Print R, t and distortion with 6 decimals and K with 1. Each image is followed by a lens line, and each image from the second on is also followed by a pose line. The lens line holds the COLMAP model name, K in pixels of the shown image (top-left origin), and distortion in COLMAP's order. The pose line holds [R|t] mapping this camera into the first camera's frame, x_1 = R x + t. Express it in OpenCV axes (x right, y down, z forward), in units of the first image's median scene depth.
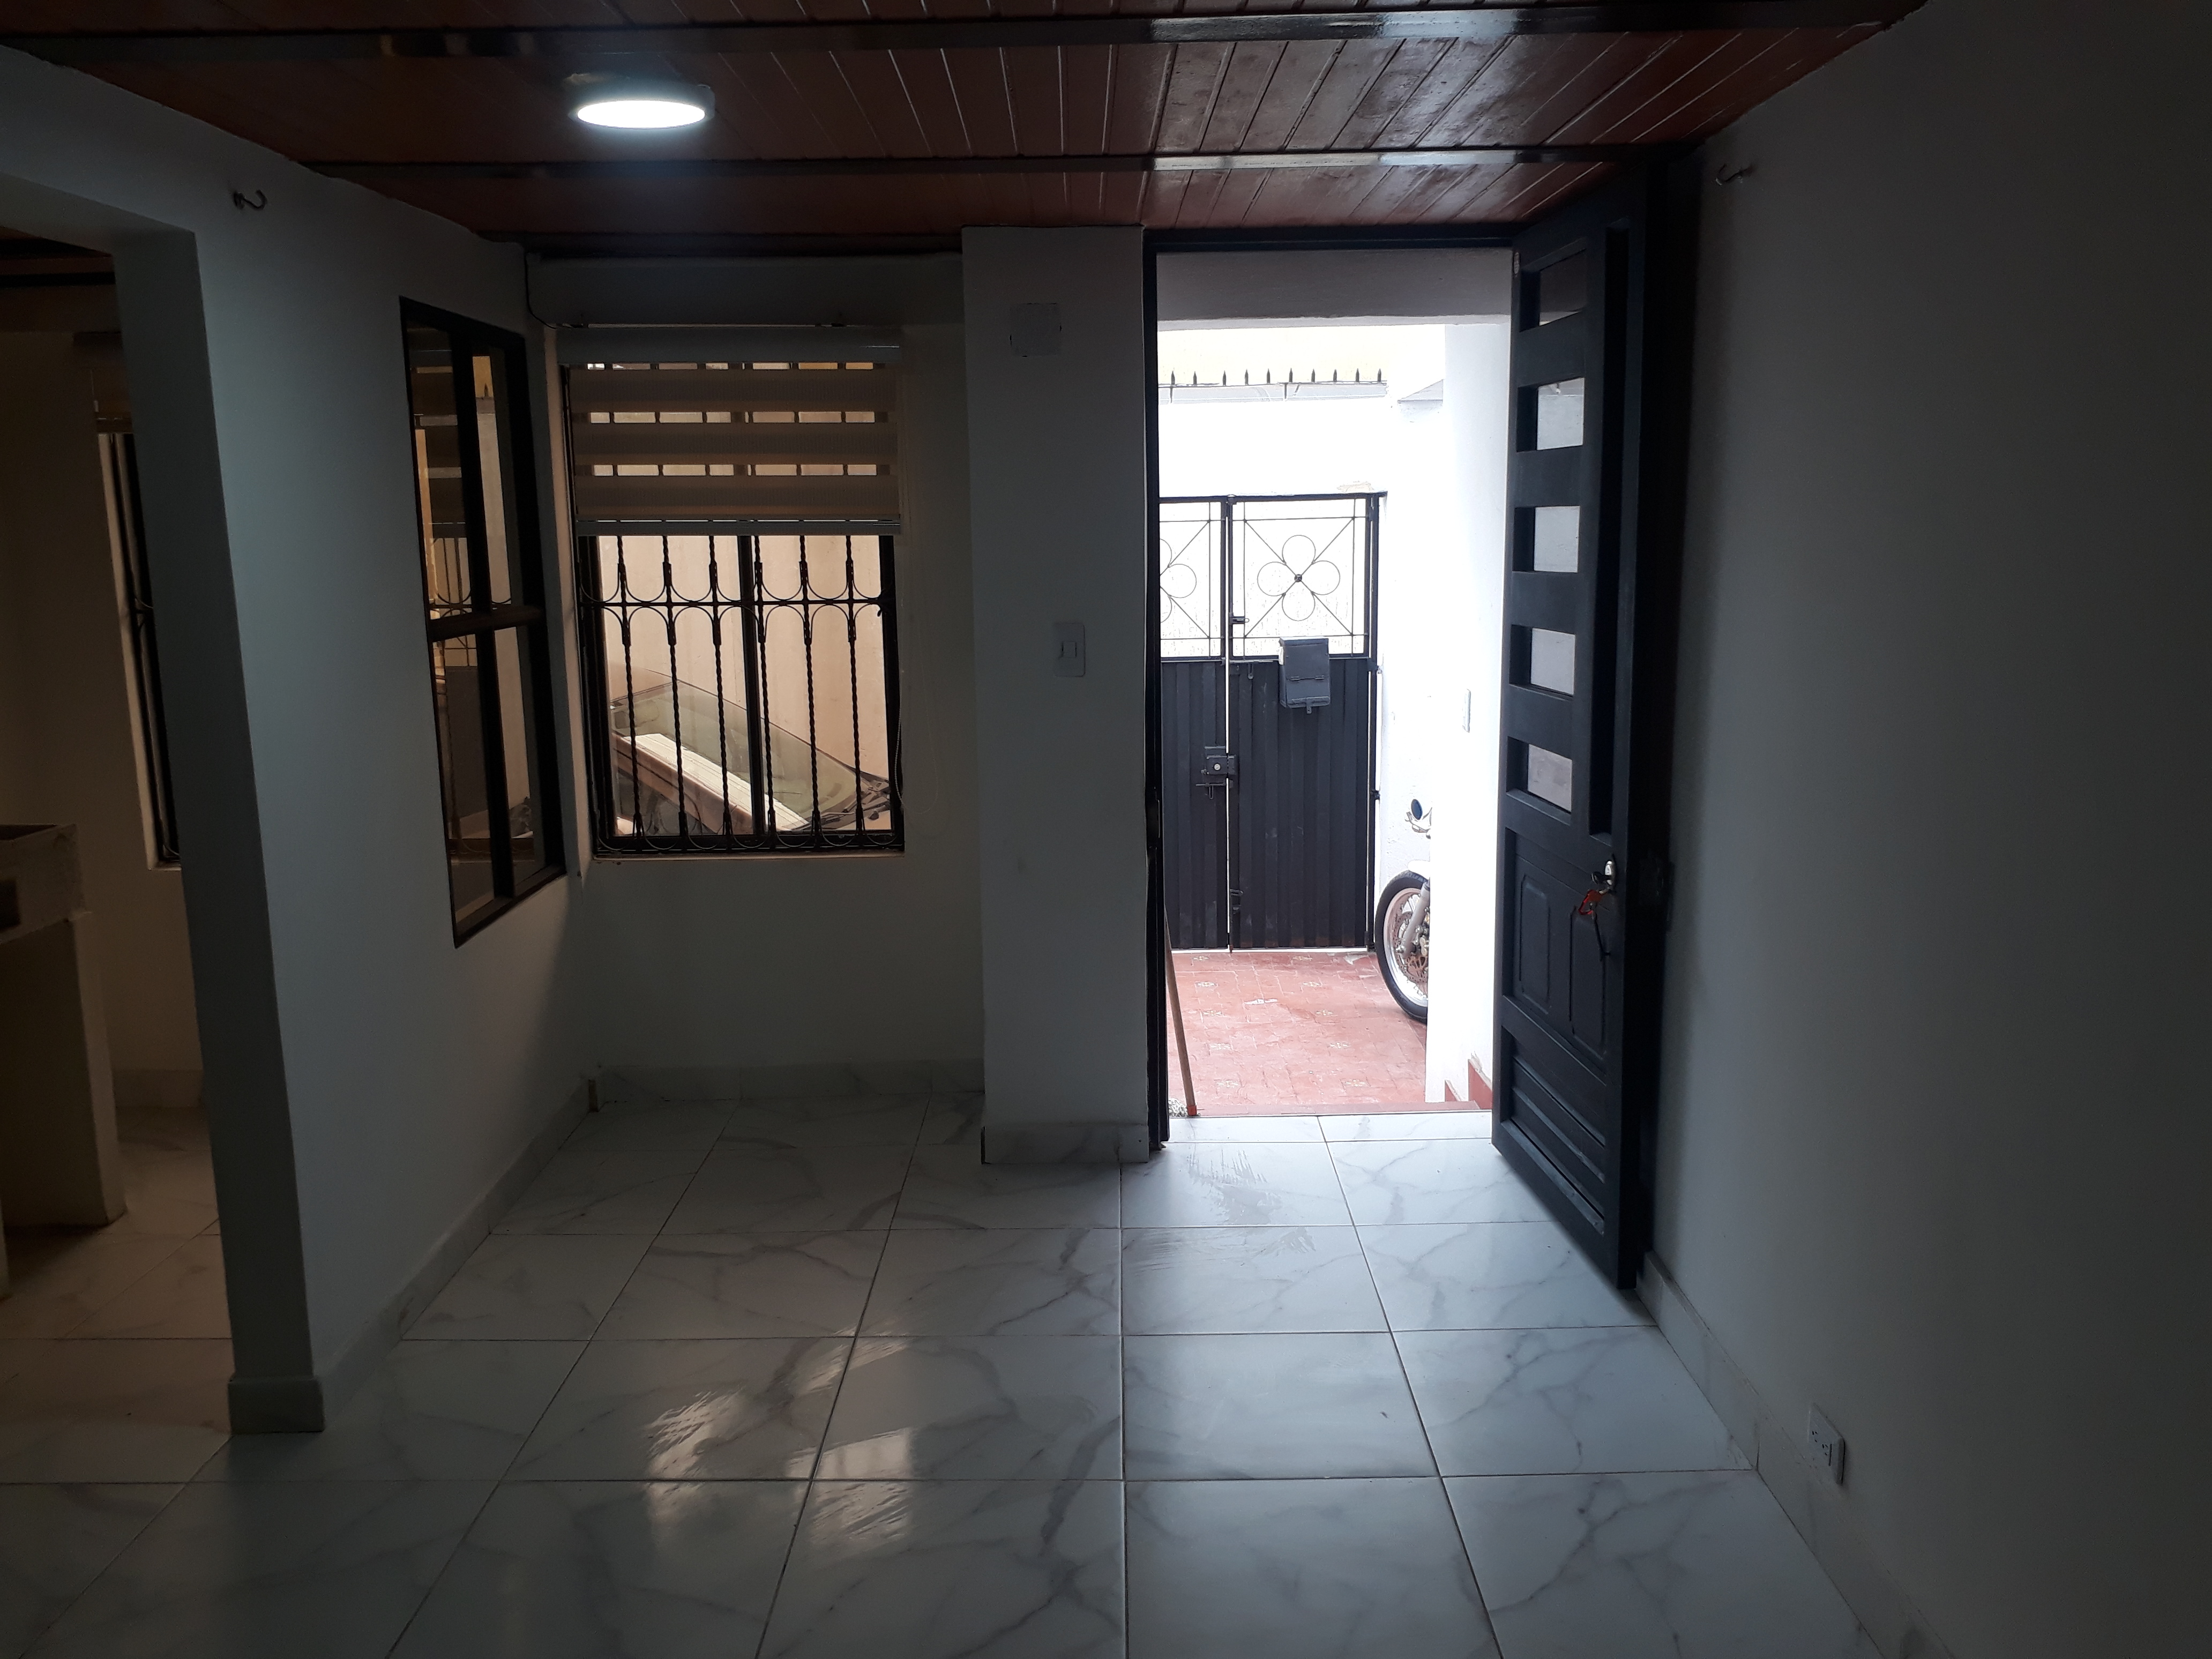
lens RADIAL K [[1740.7, 0, 1106.0], [0, 1740.7, 829.5], [0, 0, 1]] dist [0.006296, 0.002187]
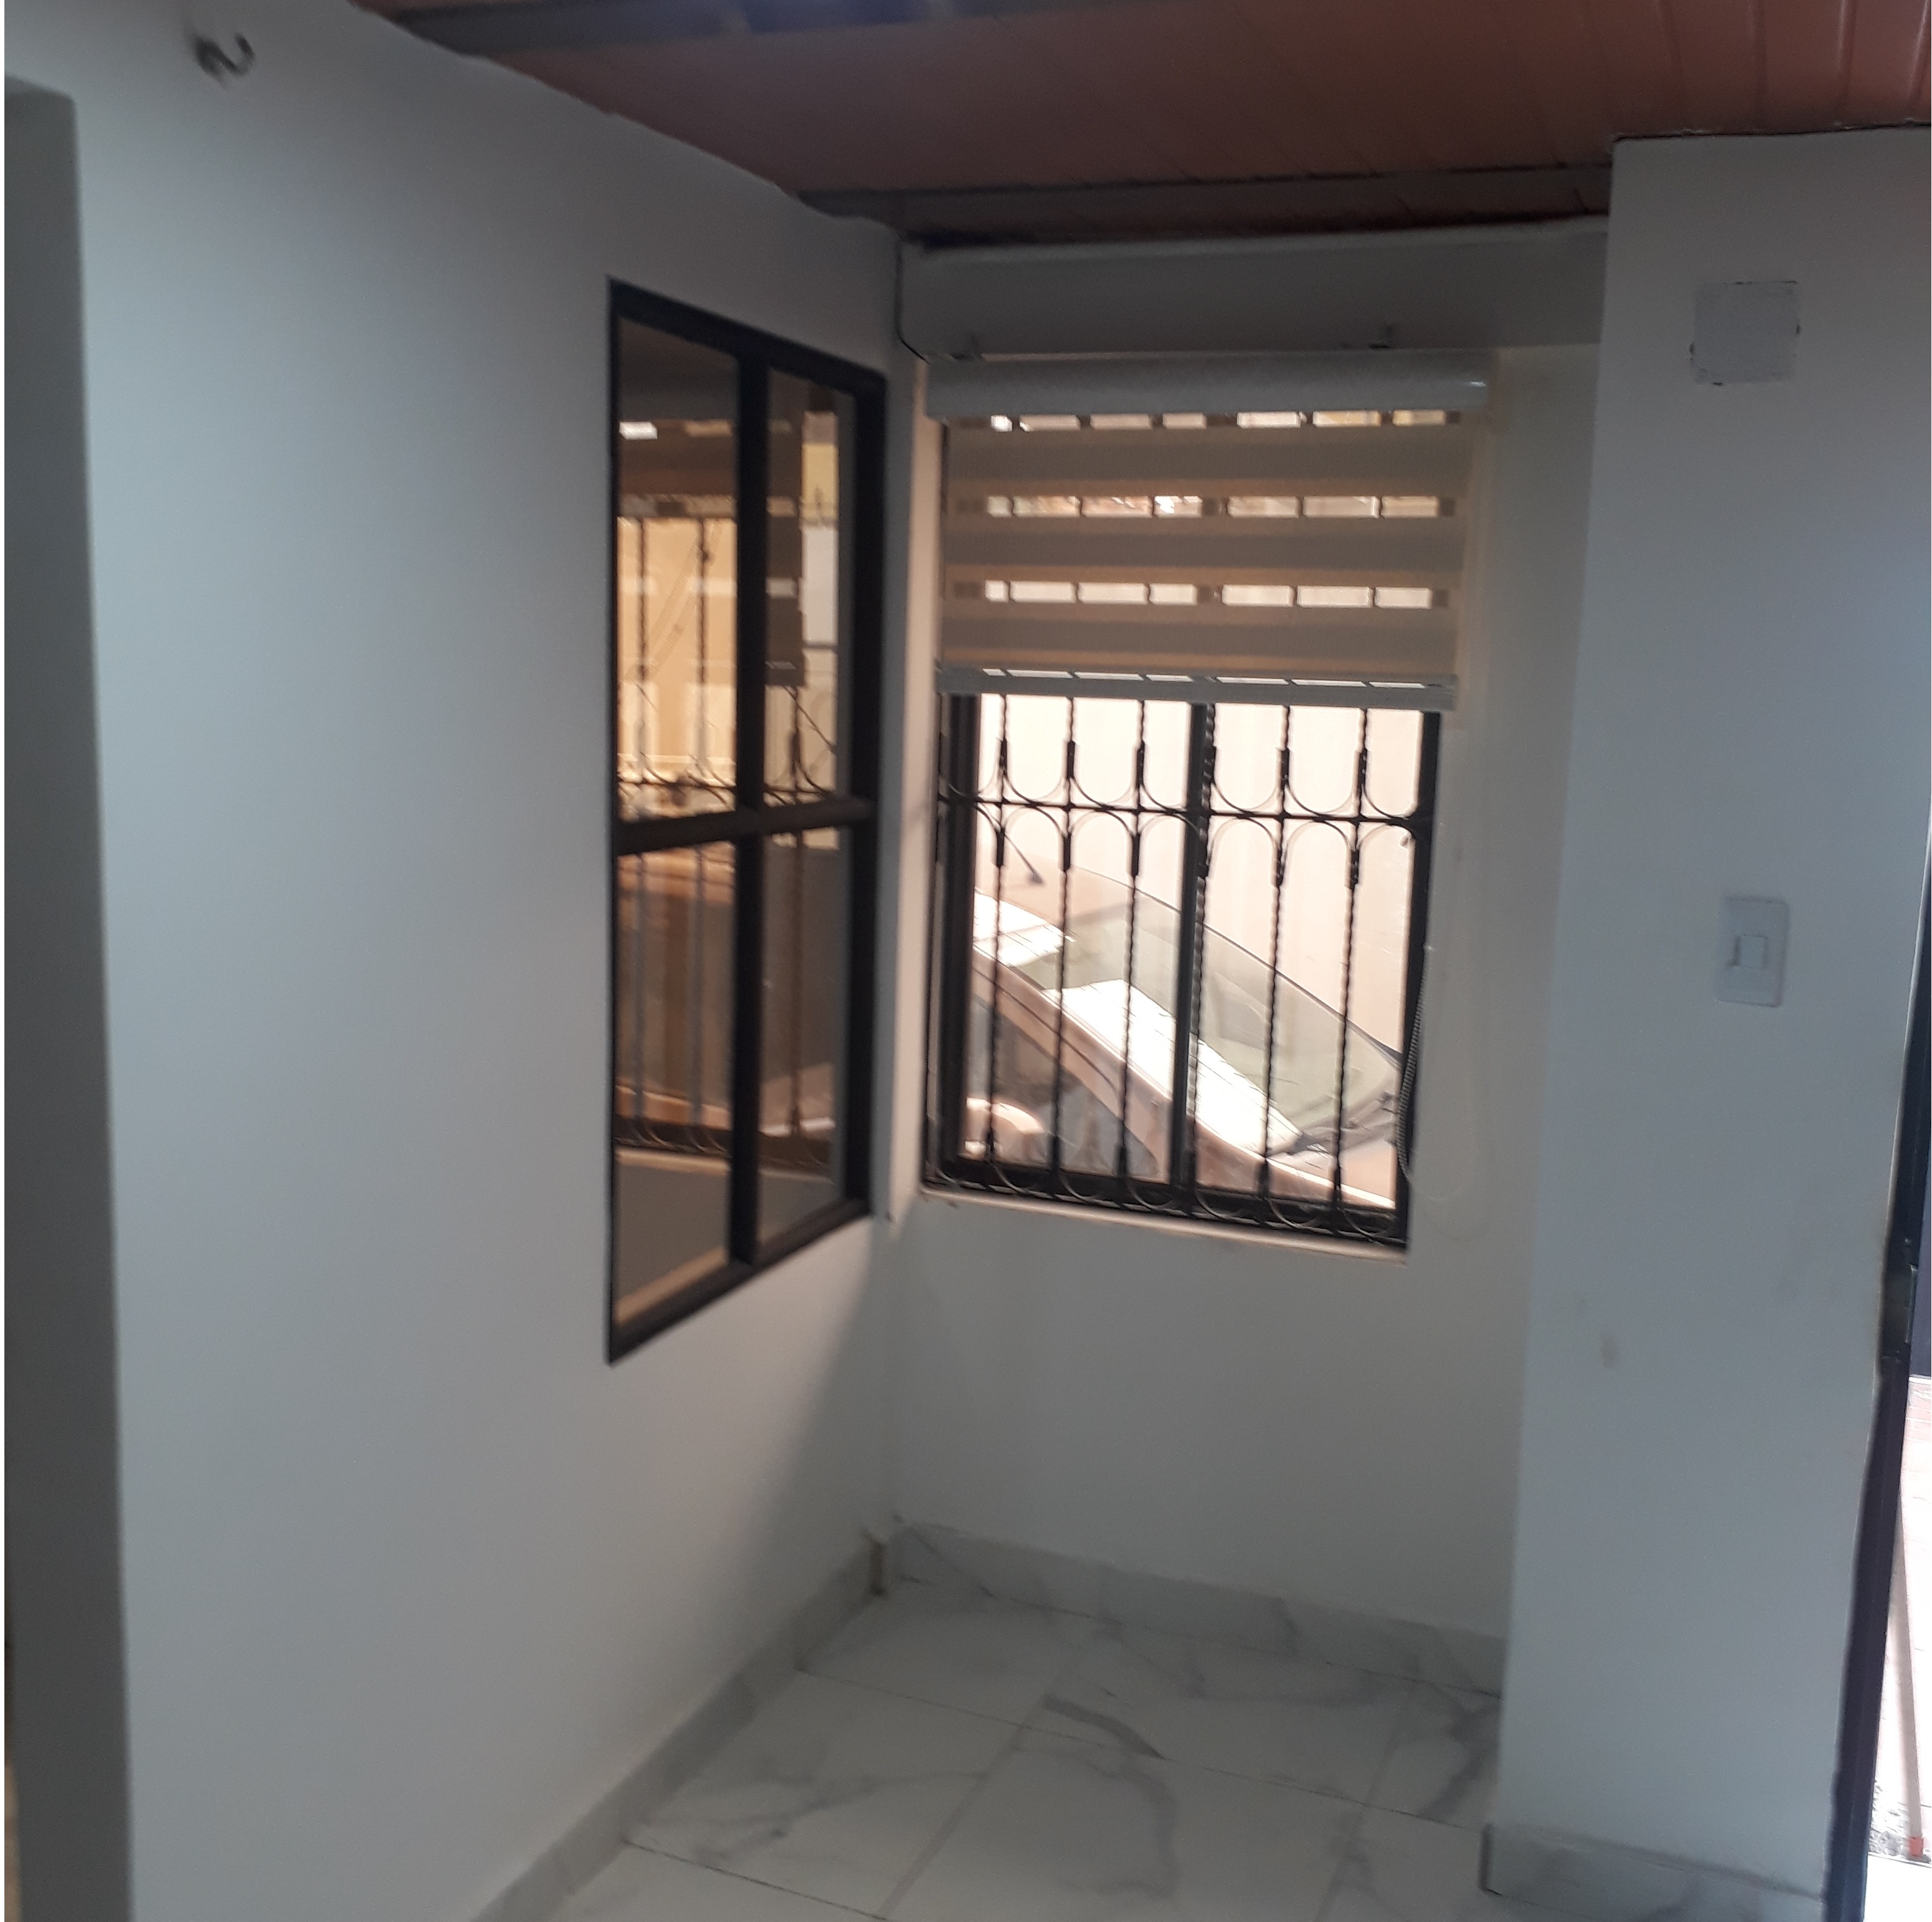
lens RADIAL K [[2081.1, 0, 965.7], [0, 2081.1, 1006.2], [0, 0, 1]] dist [0.181395, -0.391350]
pose [[0.929269, 0.093335, -0.357417, -0.009795], [-0.102968, 0.994653, -0.007972, -0.048319], [0.354762, 0.044211, 0.933911, 0.288627]]
